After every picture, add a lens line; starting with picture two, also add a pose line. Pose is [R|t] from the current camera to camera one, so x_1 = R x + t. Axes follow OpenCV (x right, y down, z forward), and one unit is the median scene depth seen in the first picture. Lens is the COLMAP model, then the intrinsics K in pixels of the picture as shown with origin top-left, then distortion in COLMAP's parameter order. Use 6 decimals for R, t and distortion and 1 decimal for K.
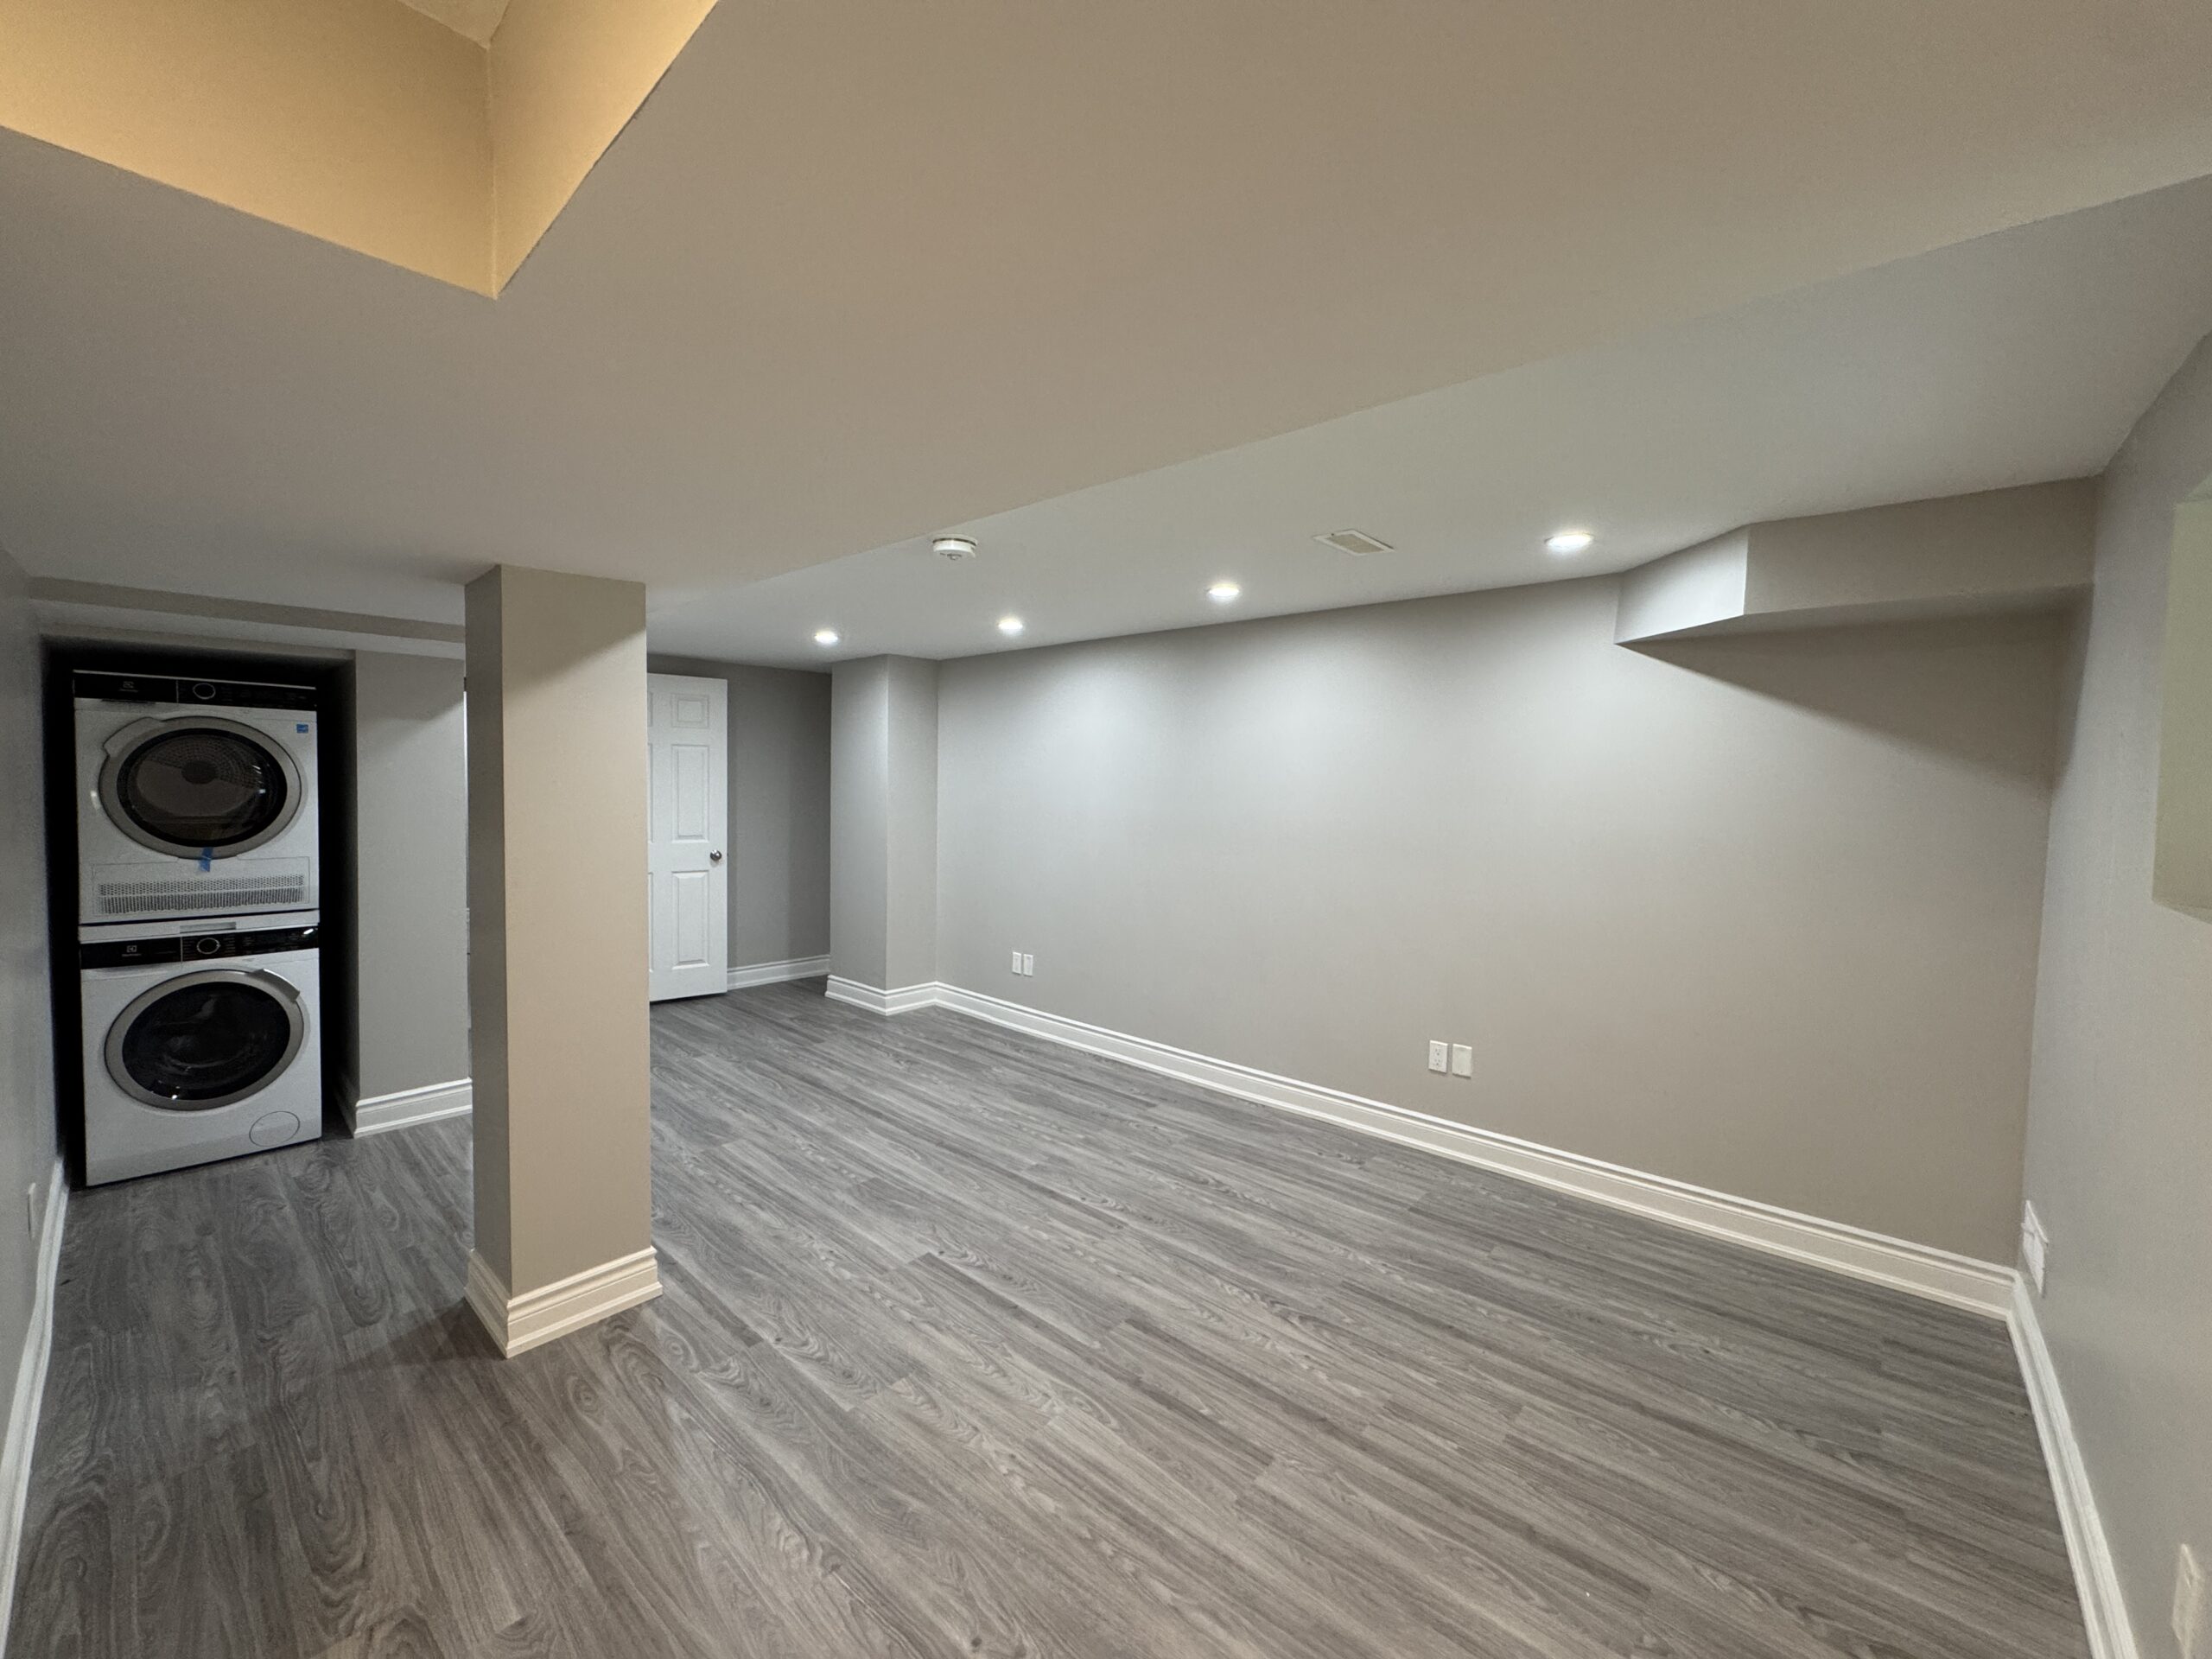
lens RADIAL K [[883.5, 0, 1105.7], [0, 883.5, 824.7], [0, 0, 1]] dist [-0.001501, 0.000636]
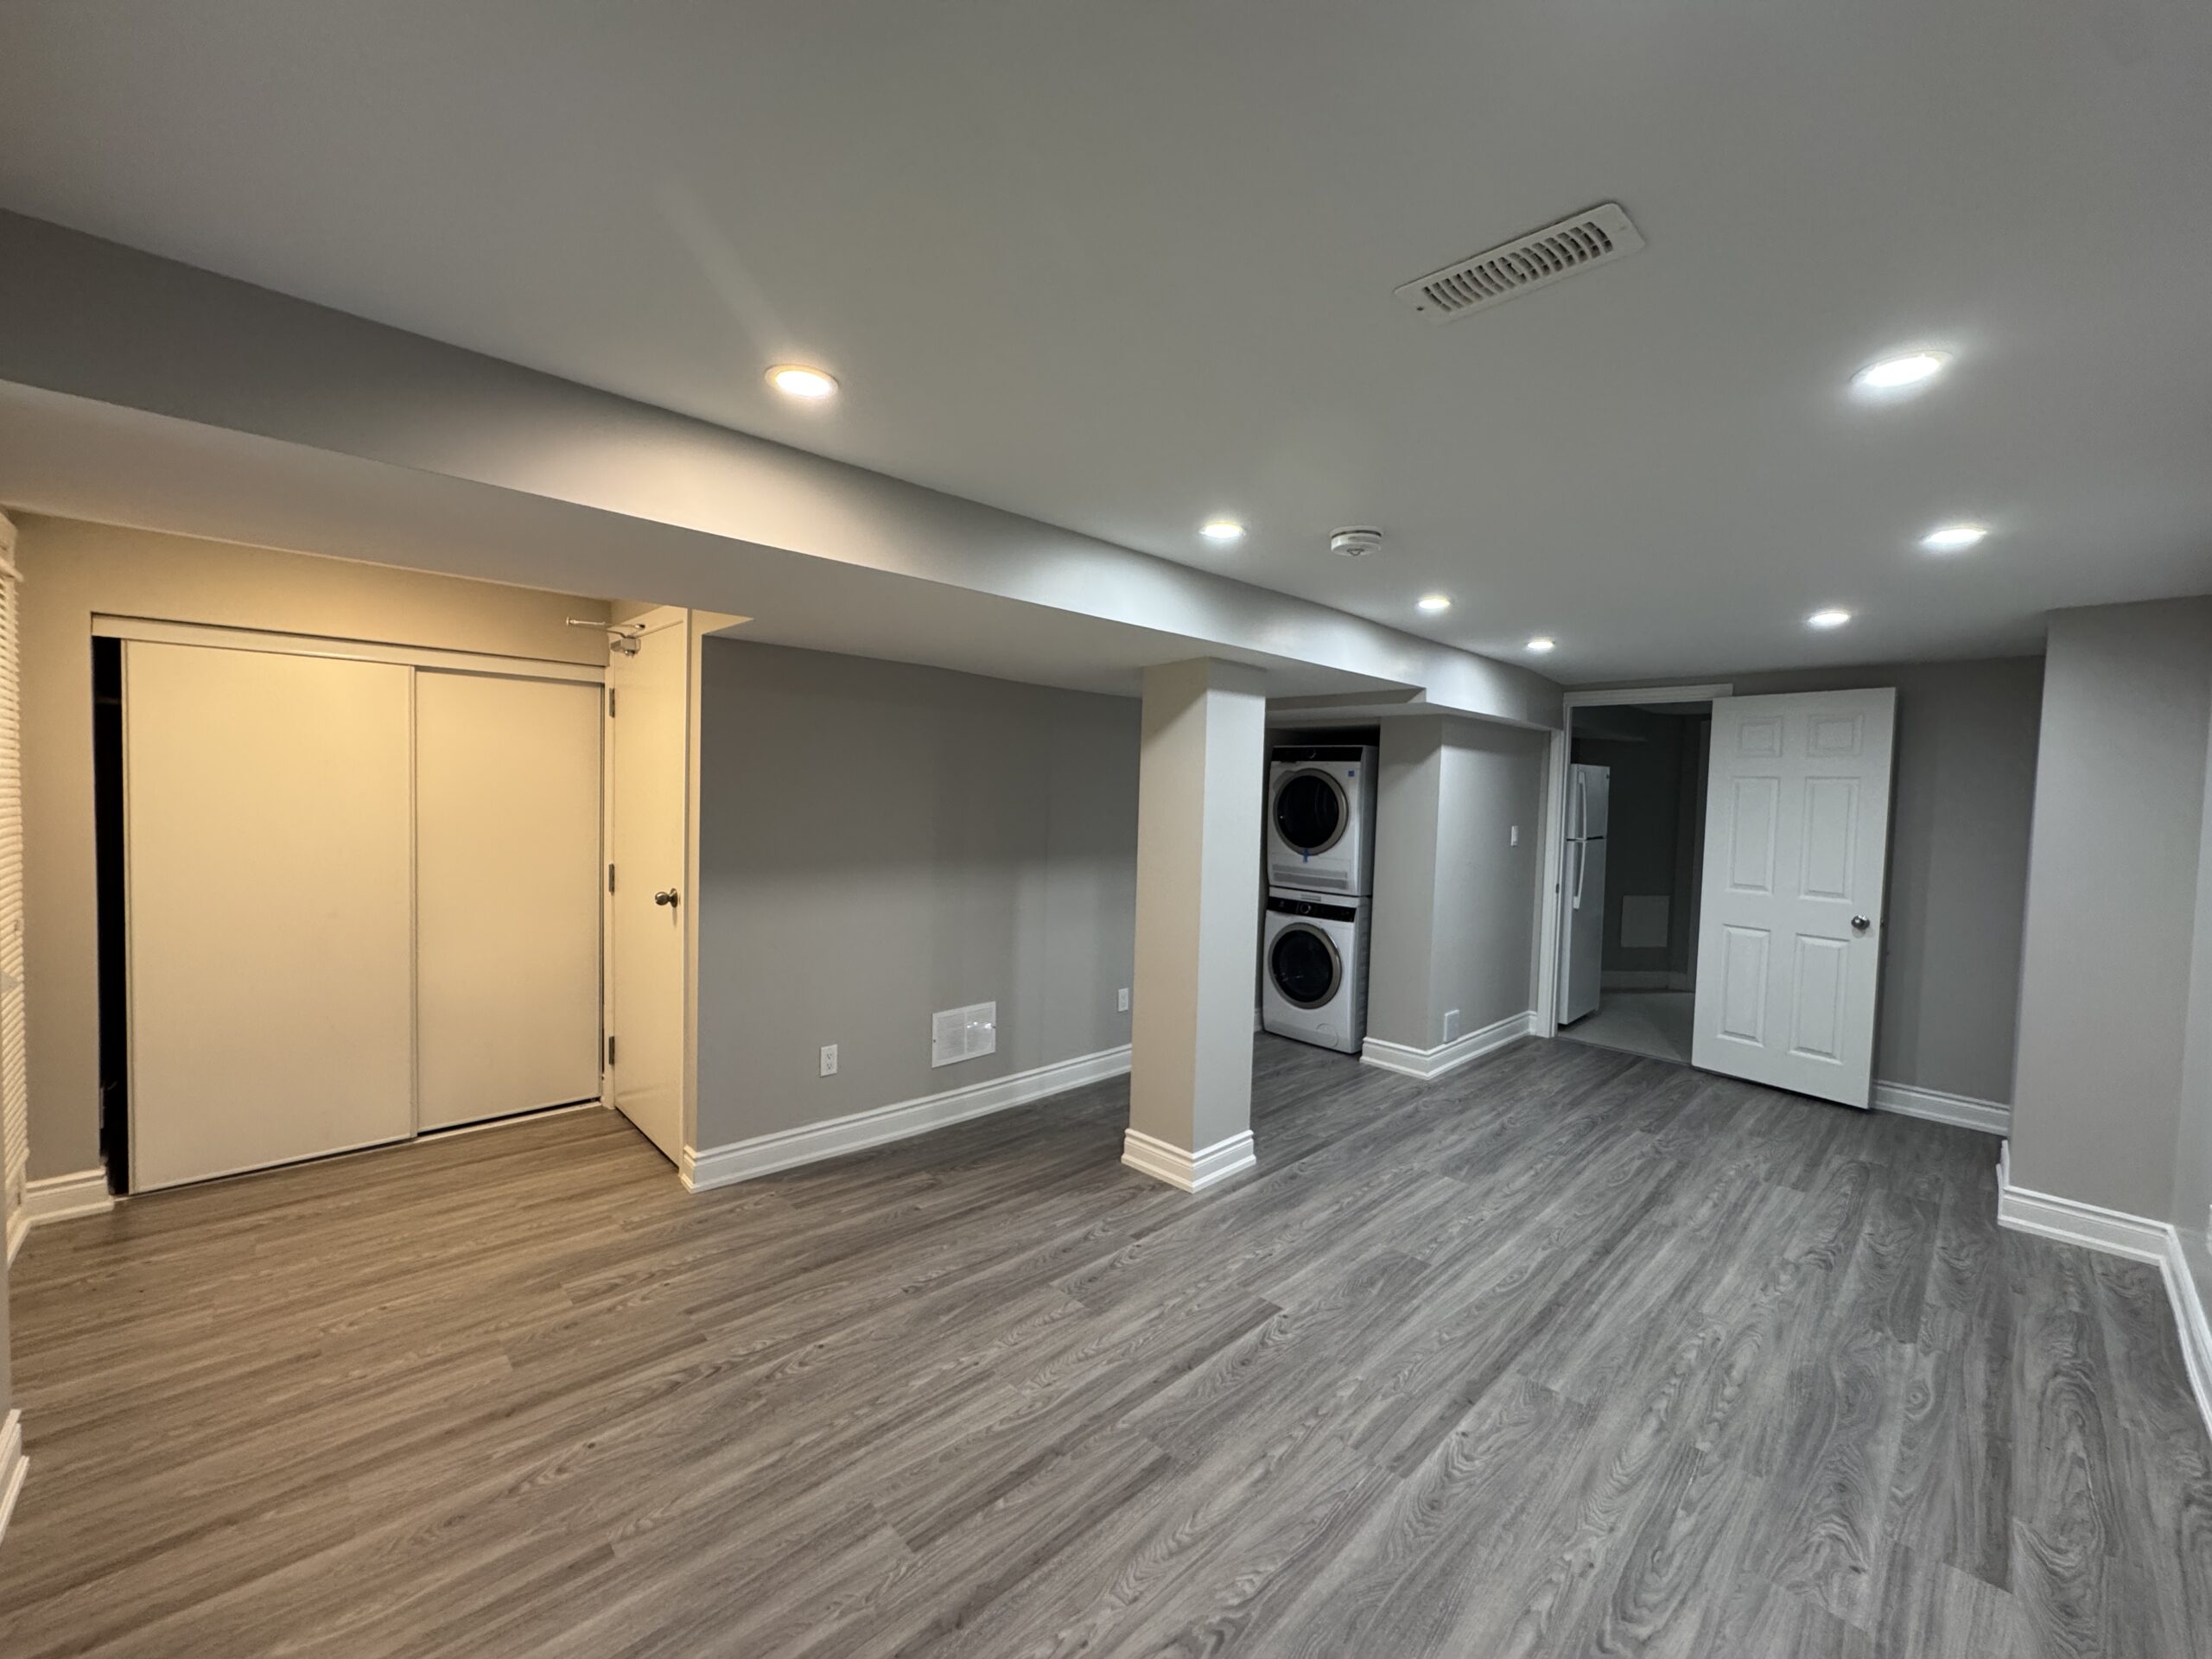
lens RADIAL K [[883.5, 0, 1105.7], [0, 883.5, 824.7], [0, 0, 1]] dist [-0.001501, 0.000636]
pose [[-0.067992, 0.021557, -0.997453, 0.641952], [-0.079380, 0.996480, 0.026947, -0.031662], [0.994523, 0.081010, -0.066042, 0.728543]]
